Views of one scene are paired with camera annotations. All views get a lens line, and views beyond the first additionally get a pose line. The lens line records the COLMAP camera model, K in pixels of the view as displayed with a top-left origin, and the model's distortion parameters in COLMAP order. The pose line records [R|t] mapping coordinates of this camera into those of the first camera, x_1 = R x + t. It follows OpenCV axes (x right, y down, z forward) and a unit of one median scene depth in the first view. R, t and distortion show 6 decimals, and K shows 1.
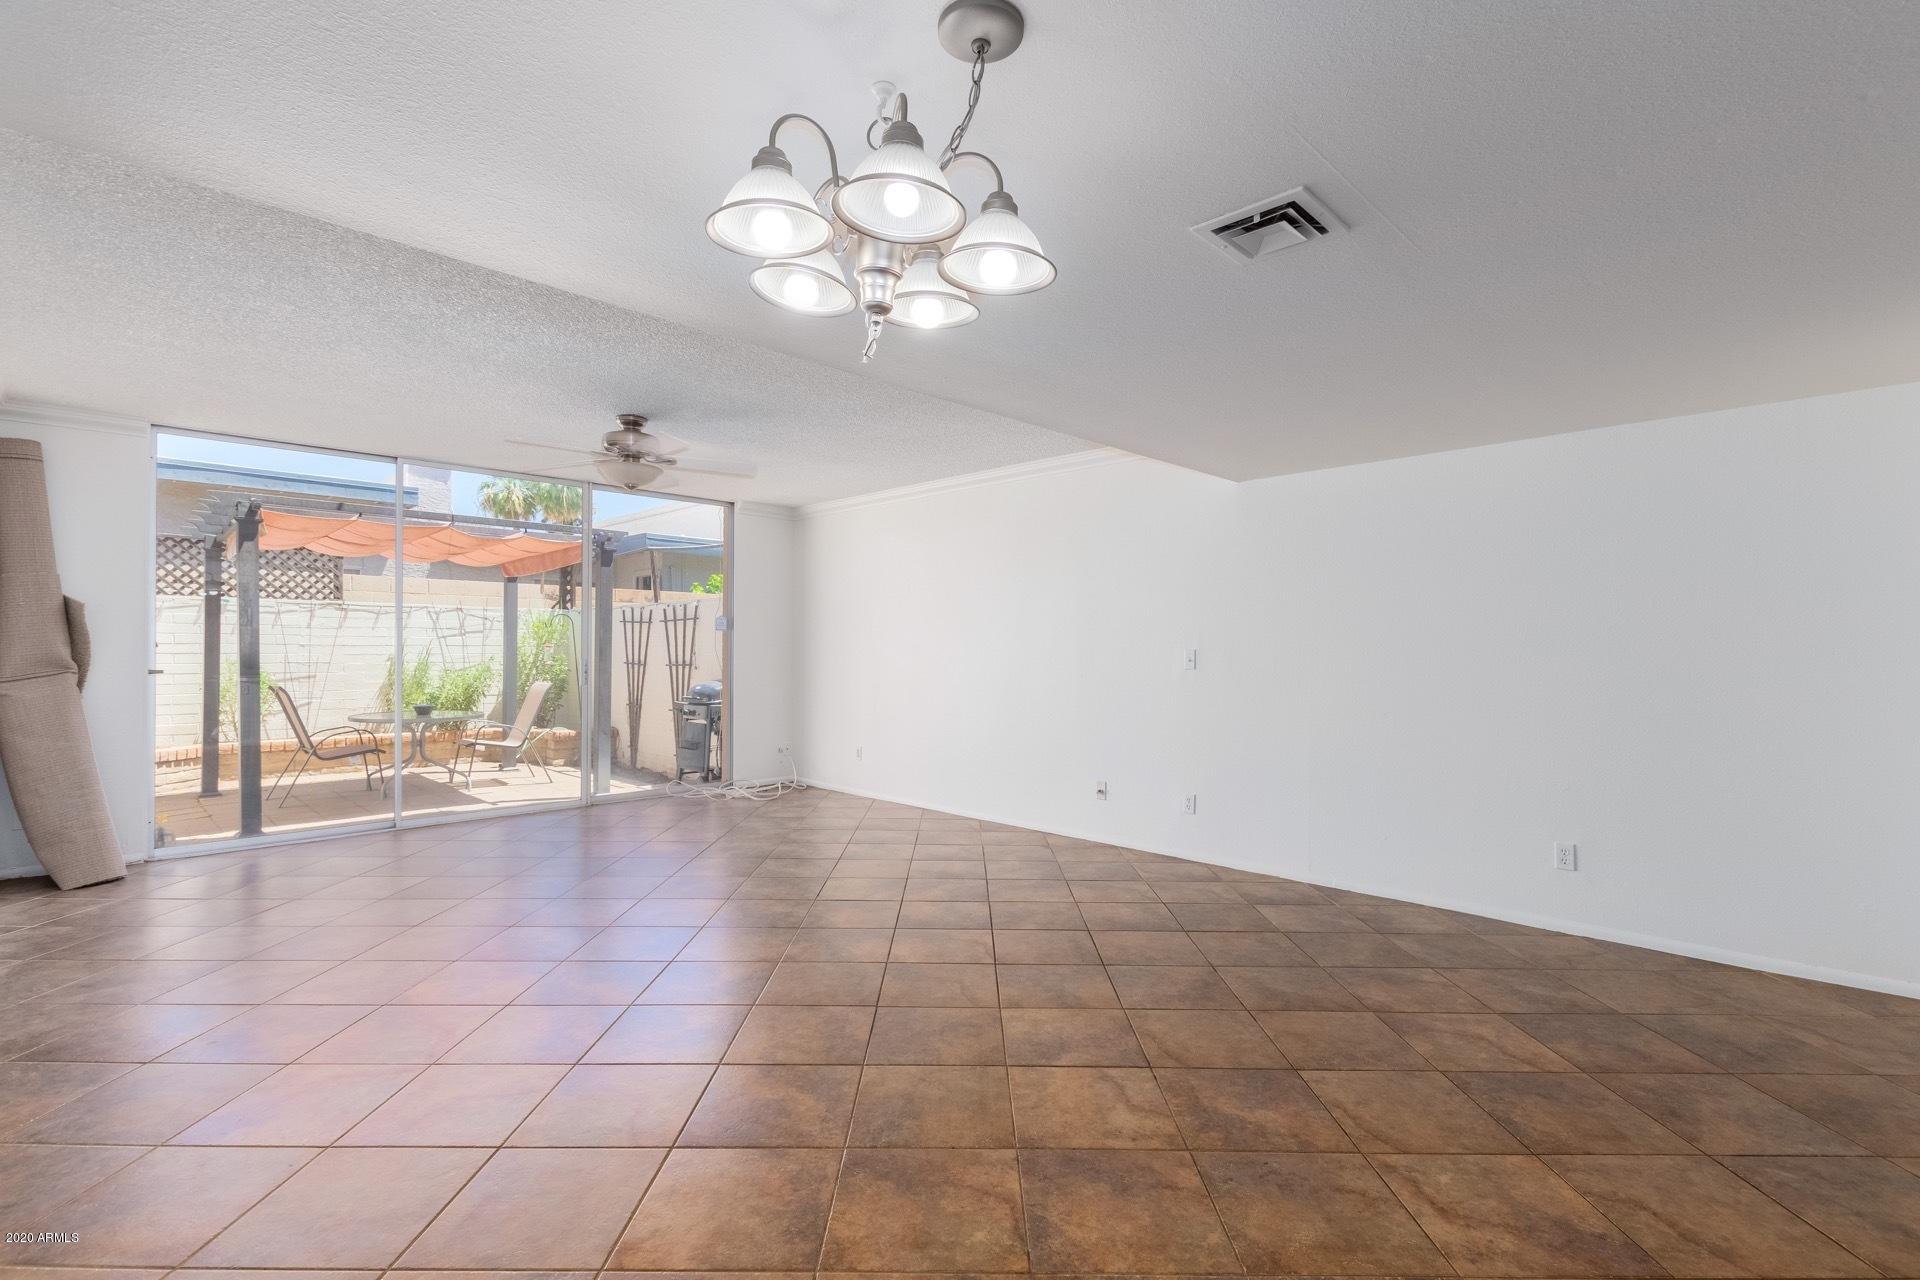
lens RADIAL K [[871.7, 0, 965.7], [0, 871.7, 644.8], [0, 0, 1]] dist [-0.003485, -0.000896]
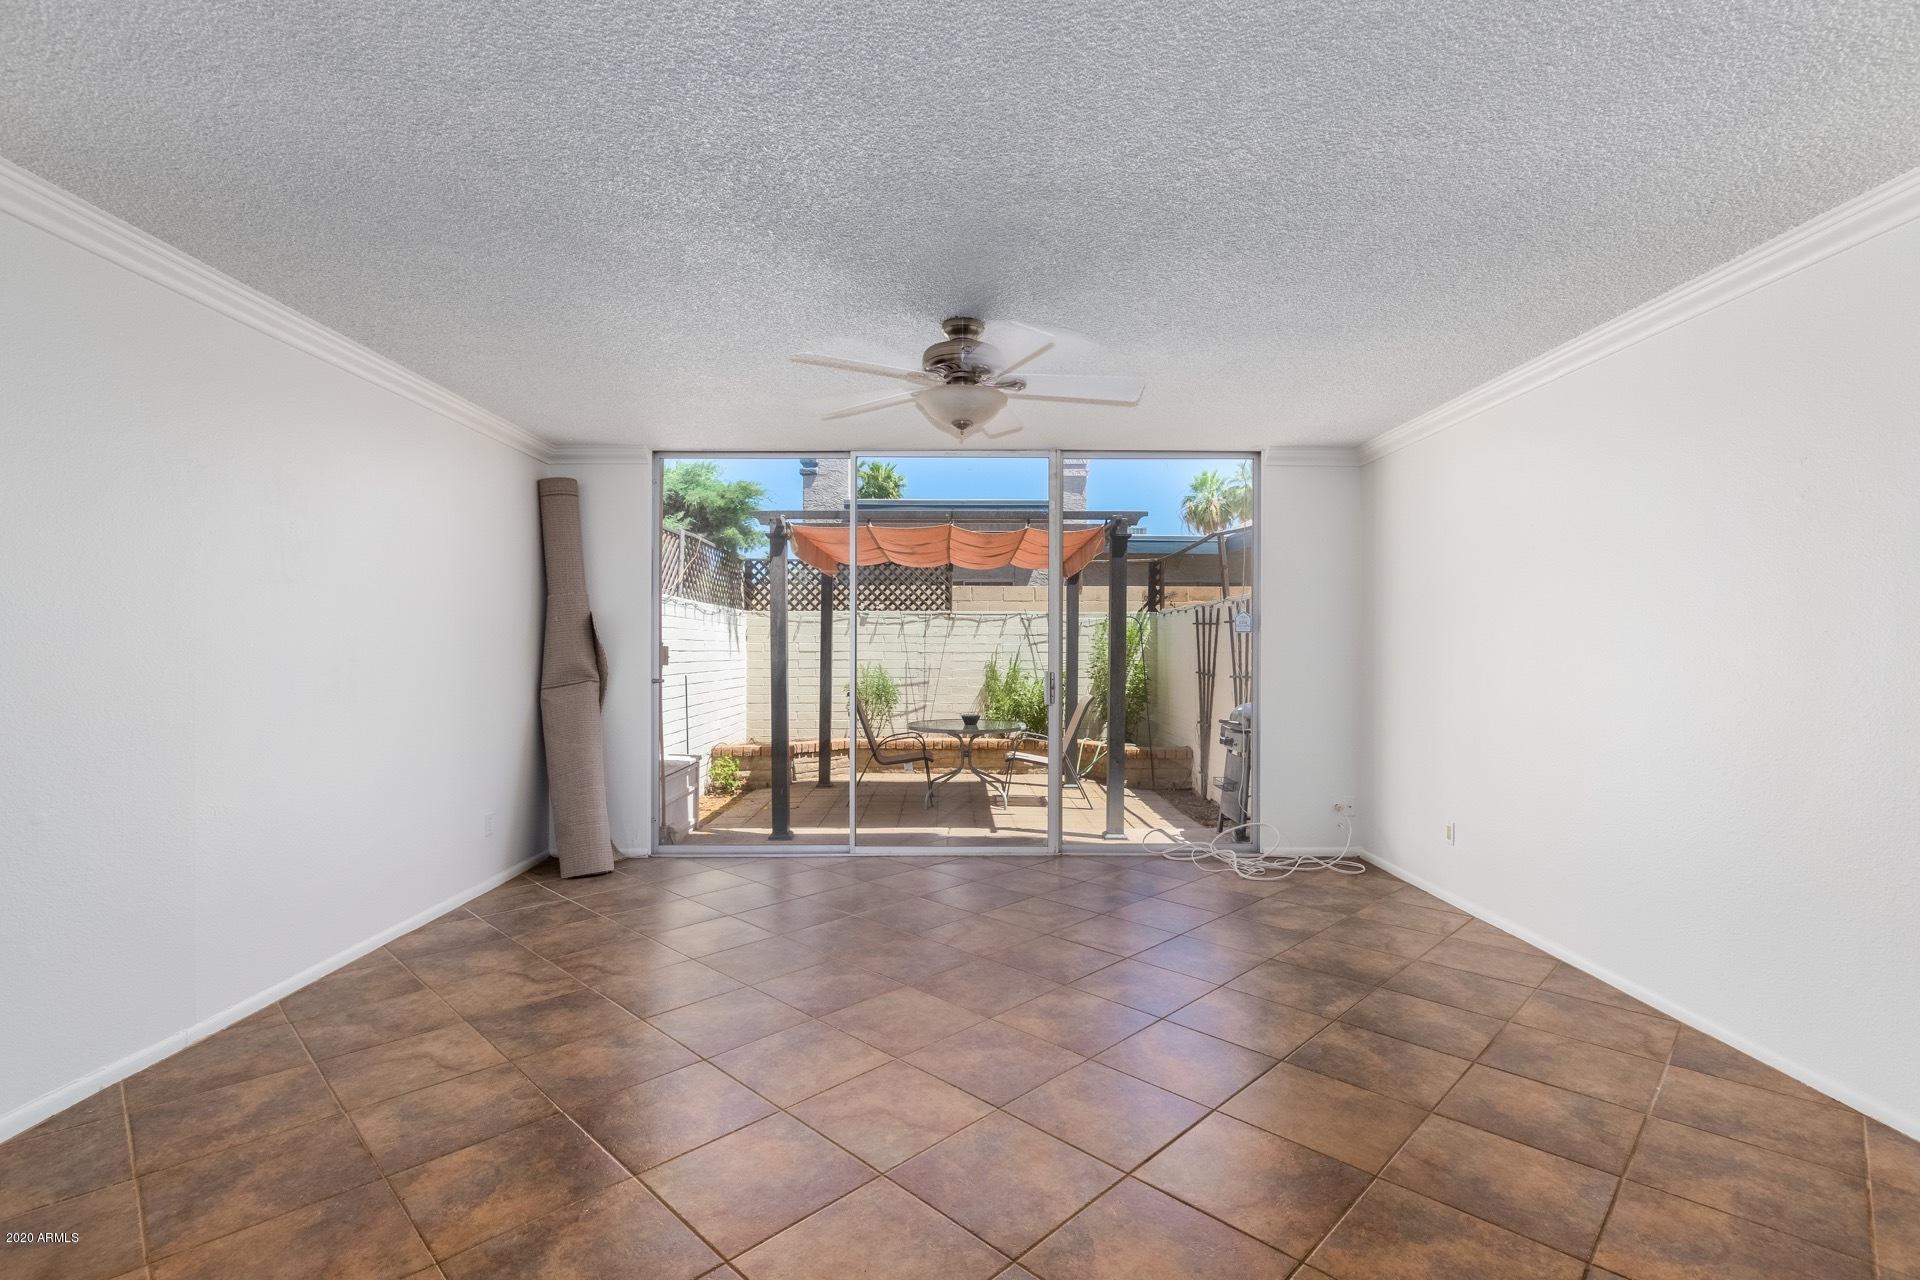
lens RADIAL K [[871.7, 0, 956.0], [0, 871.7, 662.3], [0, 0, 1]] dist [-0.003485, -0.000896]
pose [[0.705676, 0.005961, -0.708510, 0.046142], [0.006008, 0.999878, 0.014397, -0.002720], [0.708509, -0.014416, 0.705554, 0.254154]]
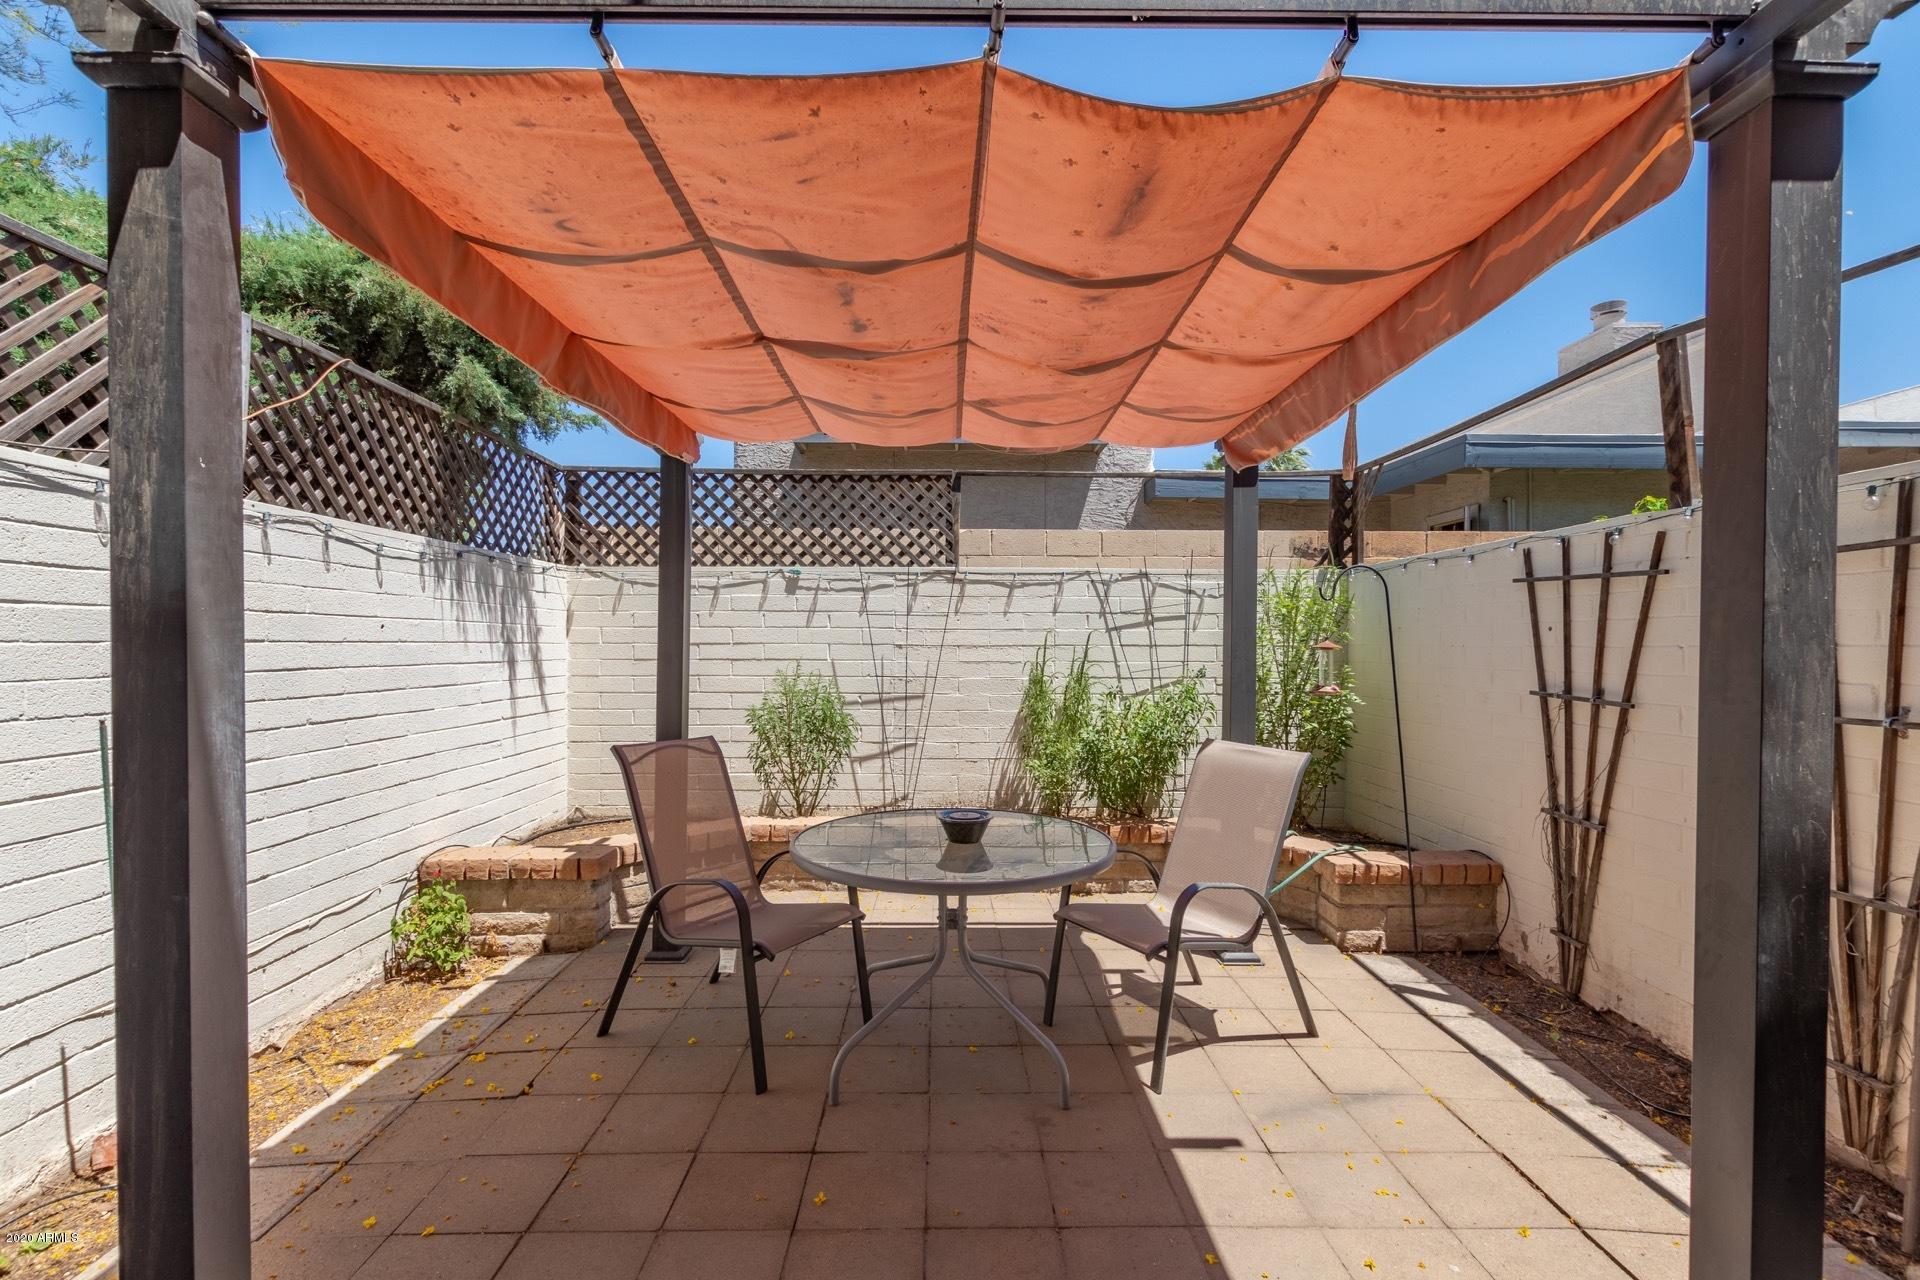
lens RADIAL K [[871.7, 0, 957.9], [0, 871.7, 650.6], [0, 0, 1]] dist [-0.003485, -0.000896]
pose [[0.709987, 0.003306, -0.704207, -0.325923], [0.005271, 0.999936, 0.010009, -0.001857], [0.704195, -0.010818, 0.709924, 0.611665]]
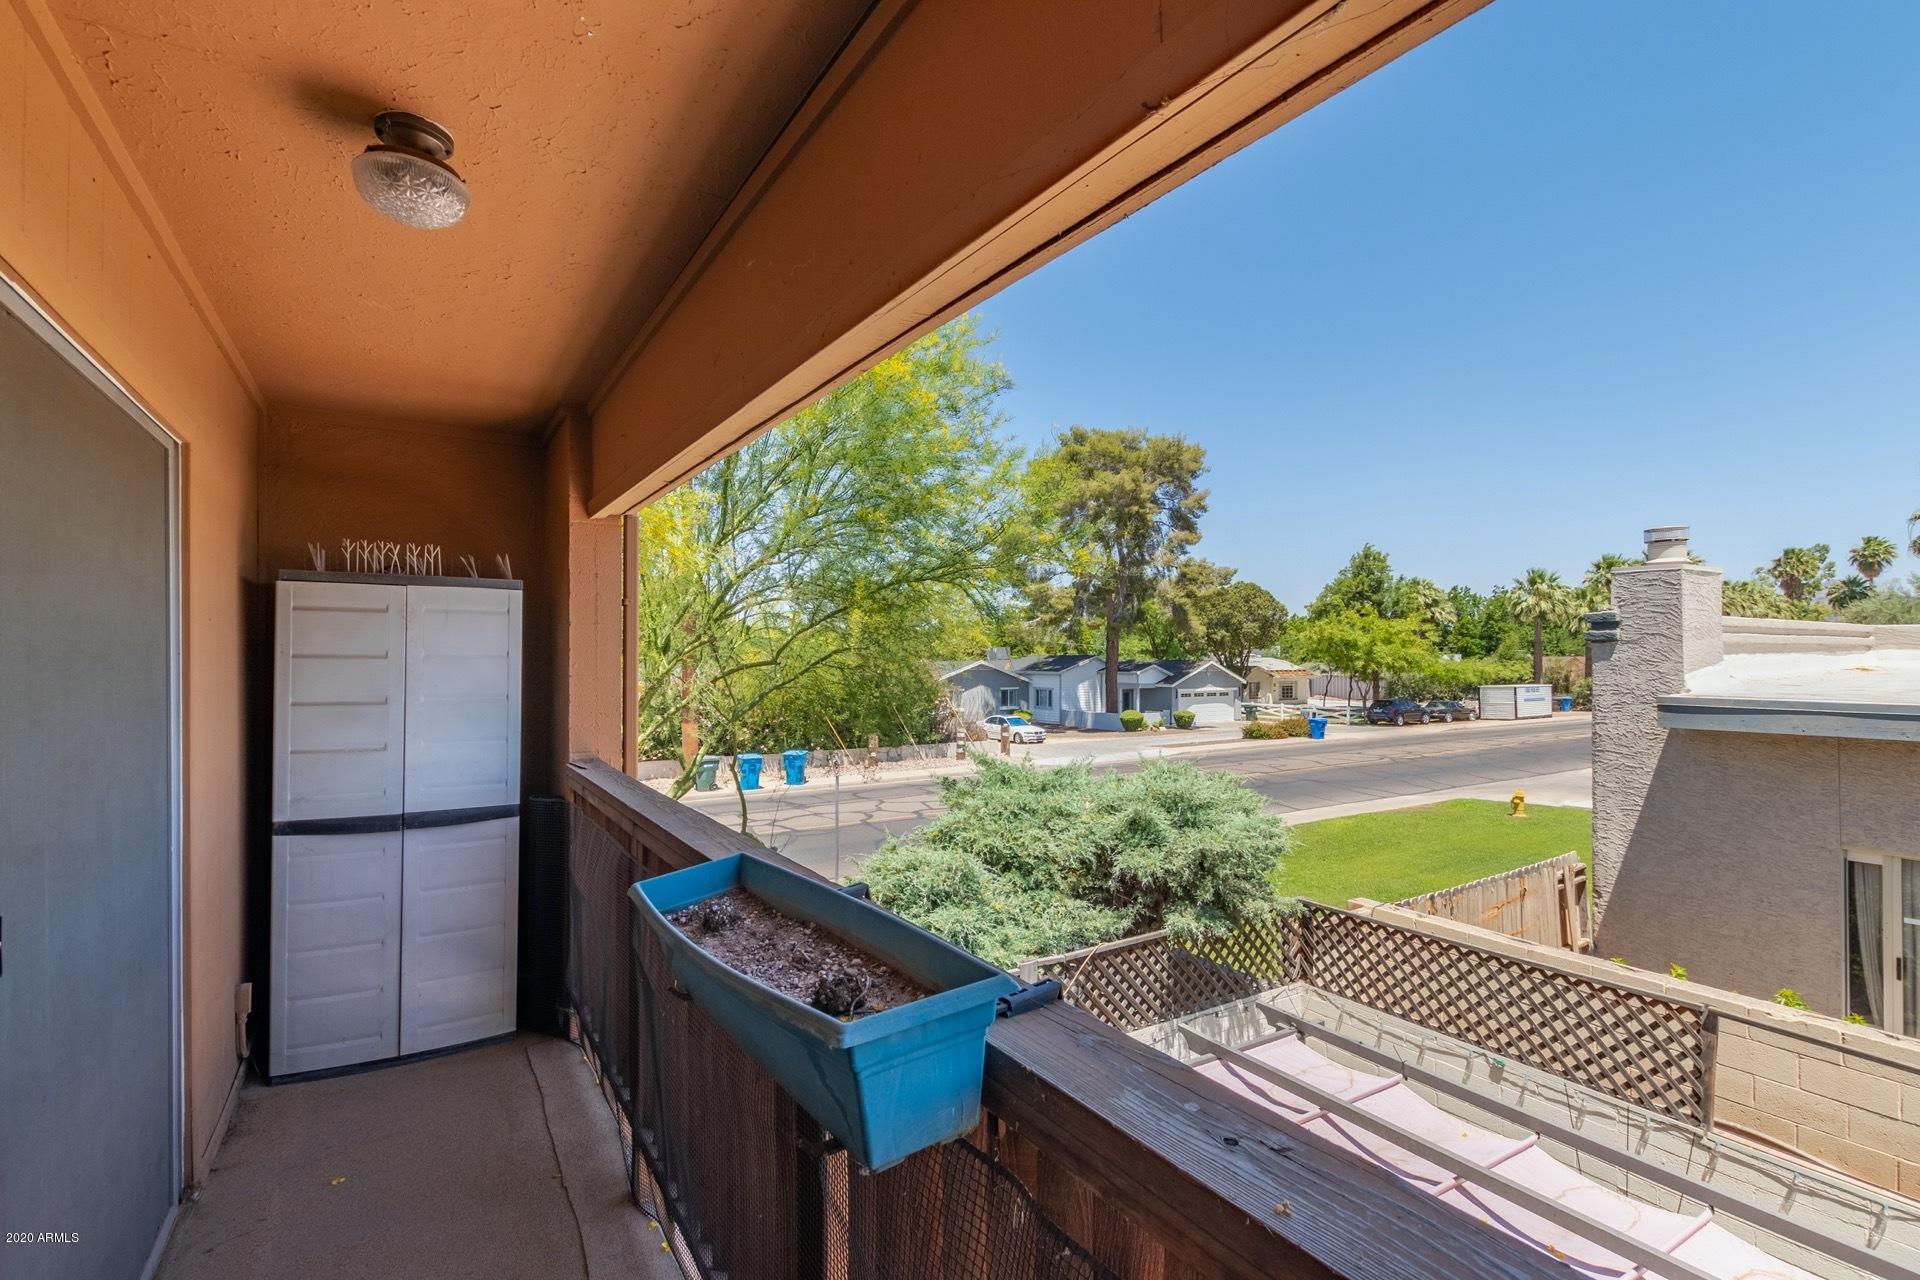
lens RADIAL K [[871.7, 0, 942.5], [0, 871.7, 642.1], [0, 0, 1]] dist [-0.003485, -0.000896]
pose [[-0.252842, -0.027495, -0.967117, -0.160604], [0.003250, 0.999566, -0.029268, -0.304260], [0.967502, -0.010543, -0.252643, 0.738747]]
